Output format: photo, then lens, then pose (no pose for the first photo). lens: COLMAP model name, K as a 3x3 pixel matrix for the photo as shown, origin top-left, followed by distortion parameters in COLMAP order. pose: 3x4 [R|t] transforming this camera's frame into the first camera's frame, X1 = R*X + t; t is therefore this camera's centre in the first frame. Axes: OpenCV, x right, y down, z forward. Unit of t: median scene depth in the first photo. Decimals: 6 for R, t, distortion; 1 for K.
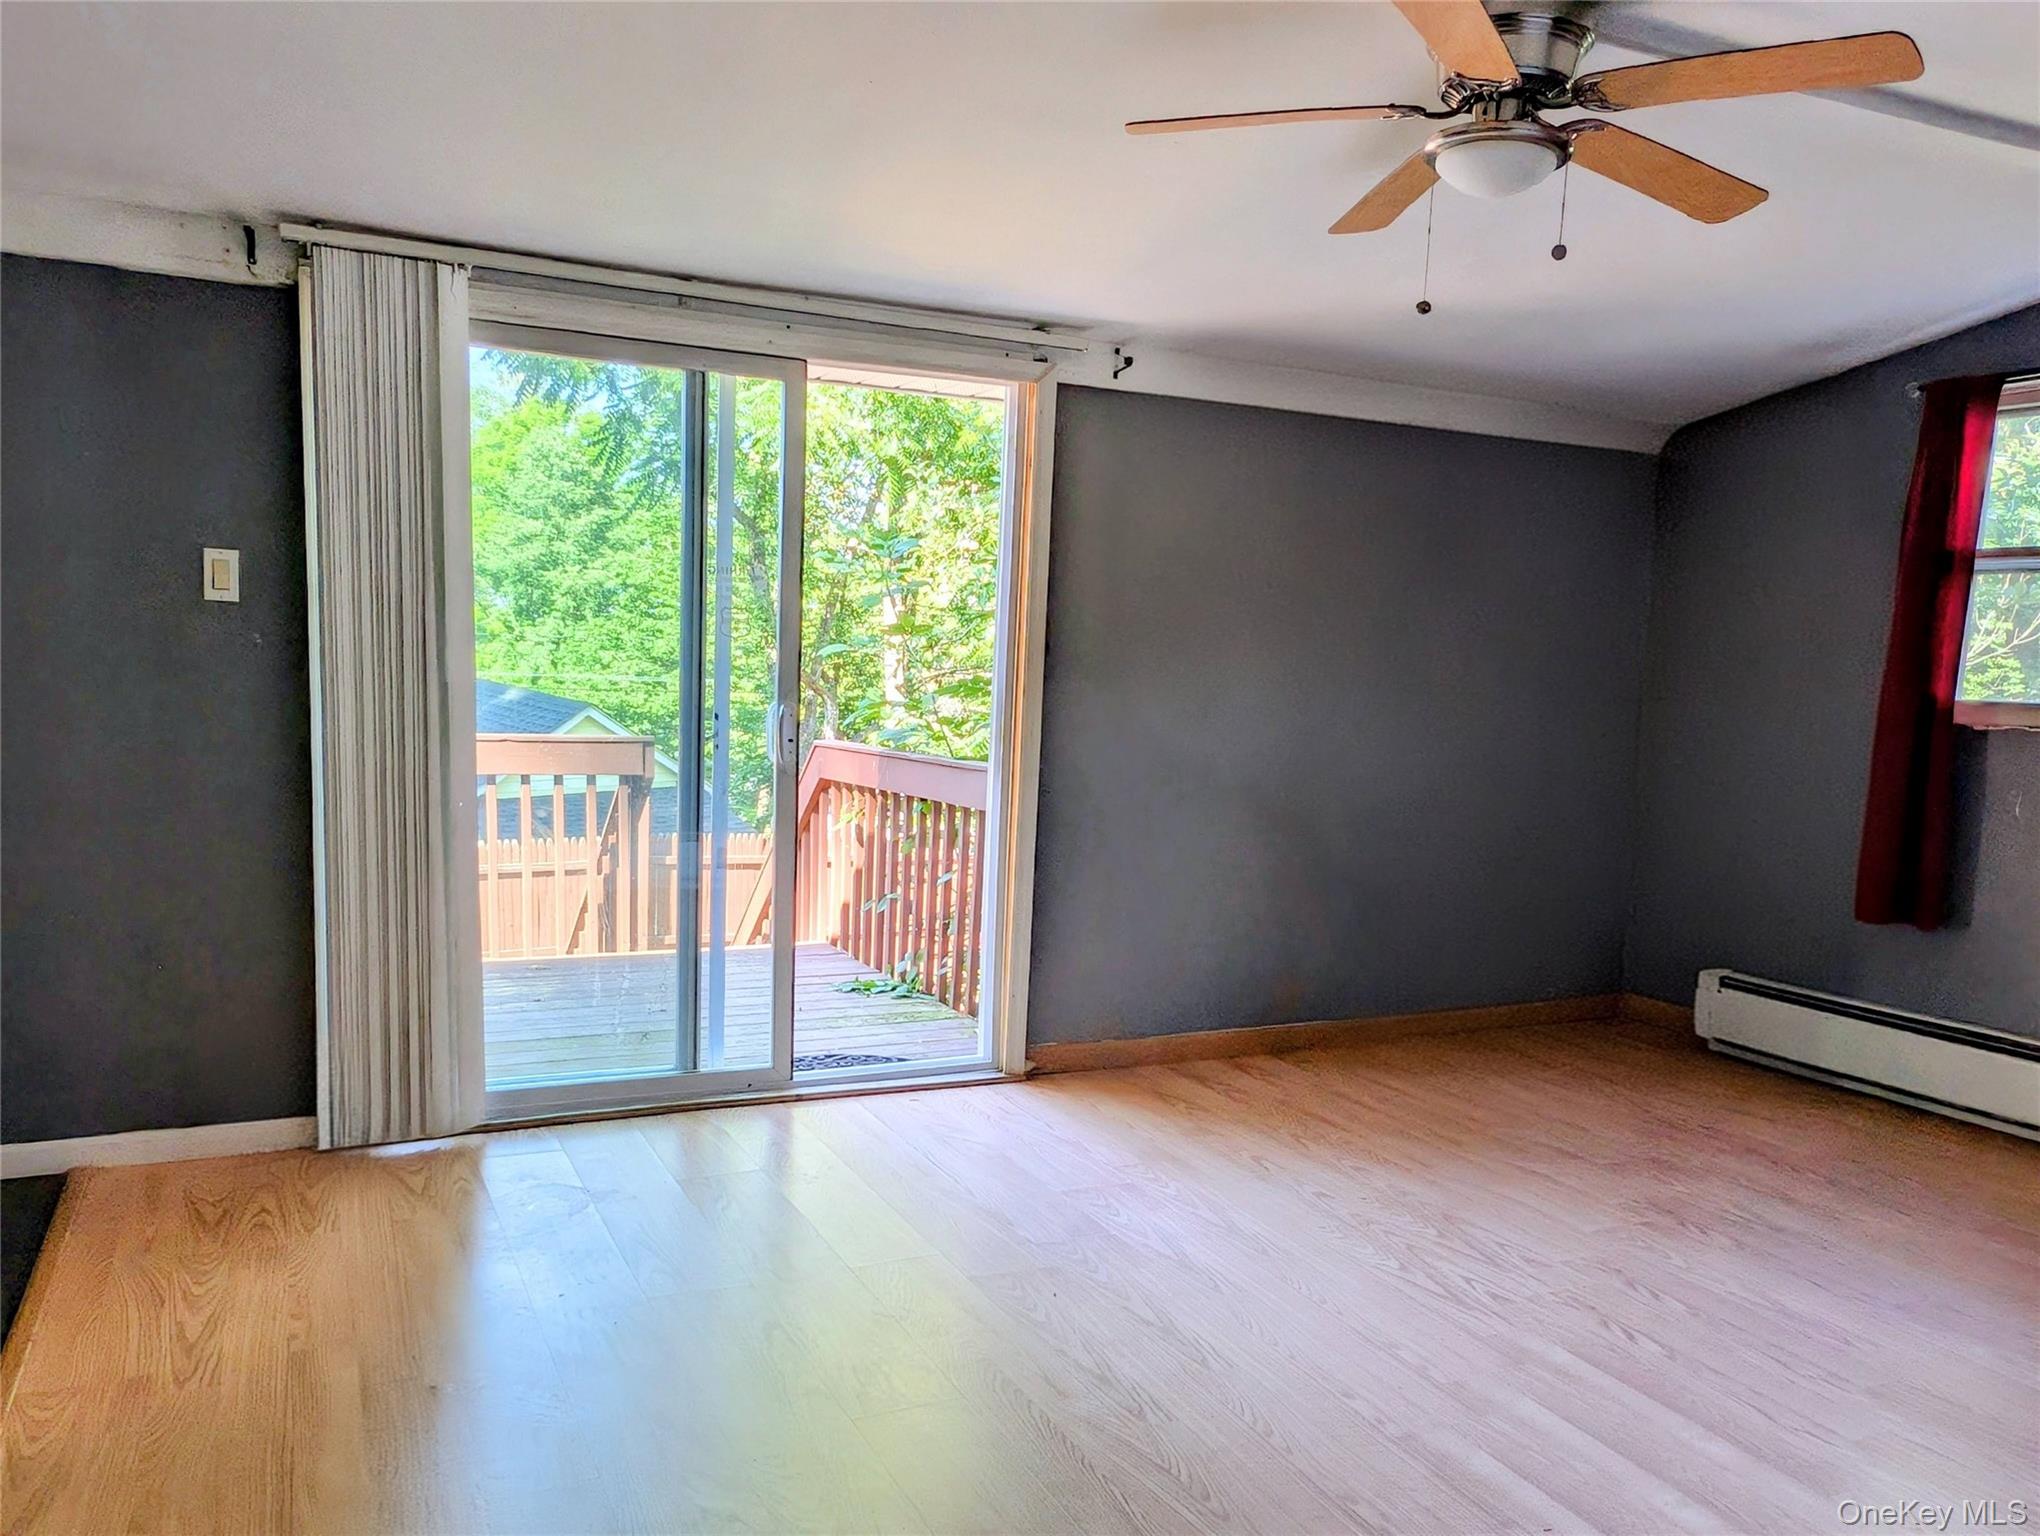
lens RADIAL K [[1604.7, 0, 1020.0], [0, 1604.7, 768.0], [0, 0, 1]] dist [-0.000945, -0.001348]
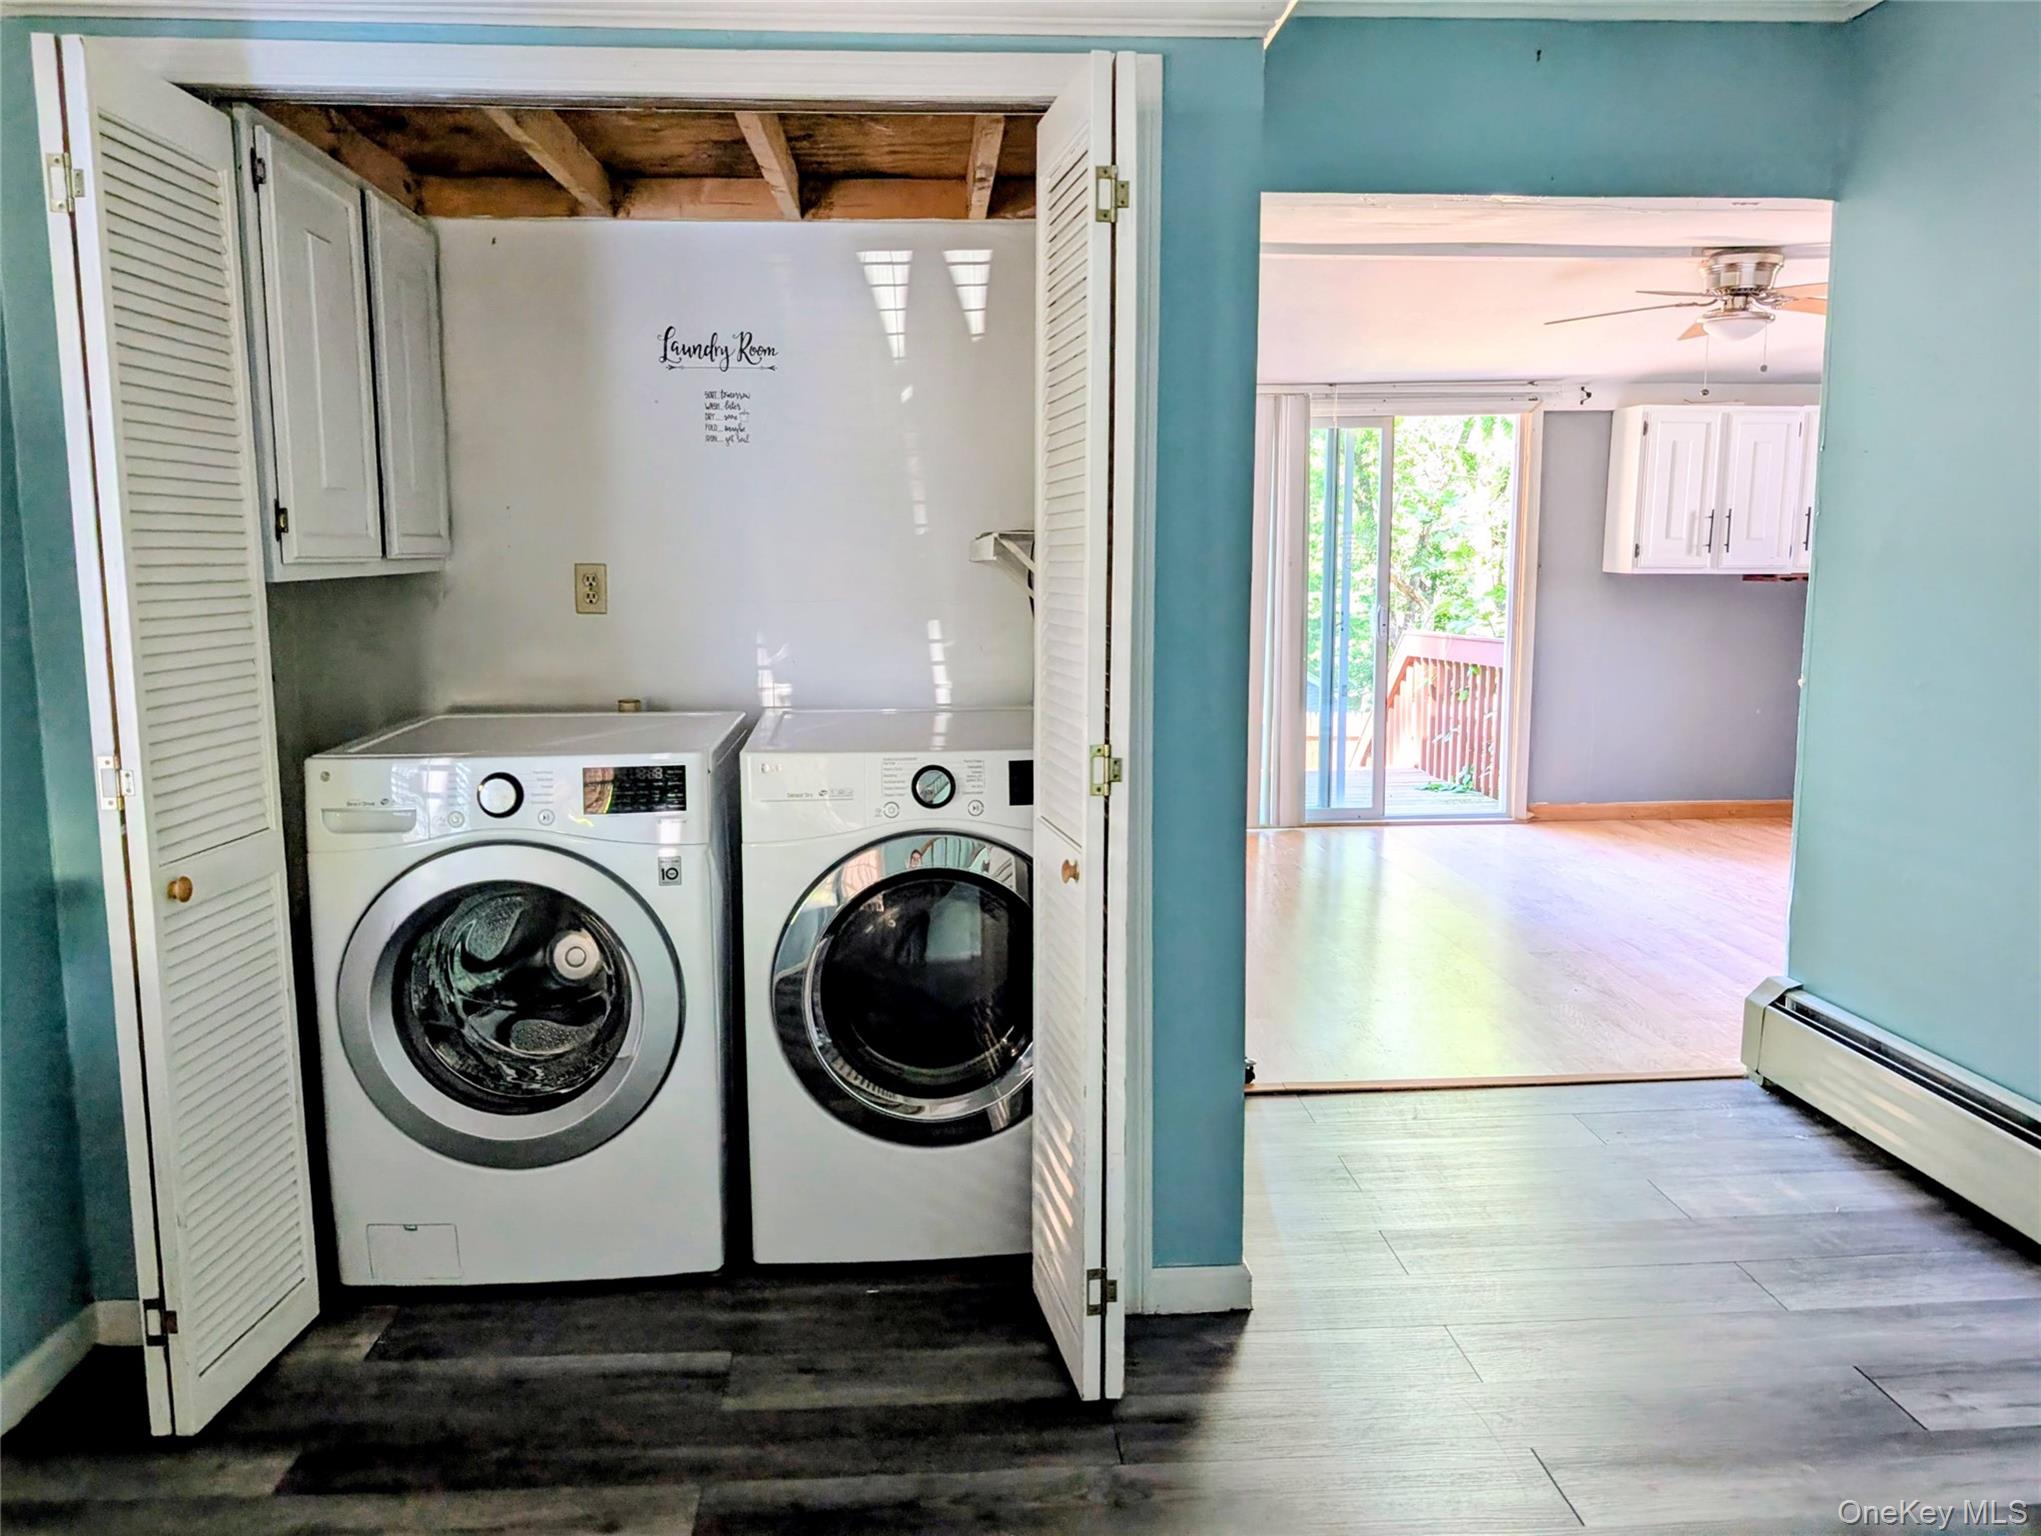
lens RADIAL K [[1439.6, 0, 1020.5], [0, 1439.6, 768.0], [0, 0, 1]] dist [0.008363, -0.003240]
pose [[0.923596, 0.011059, -0.383208, 0.069393], [0.014319, 0.997891, 0.063311, 0.024763], [0.383100, -0.063961, 0.921490, -0.455836]]
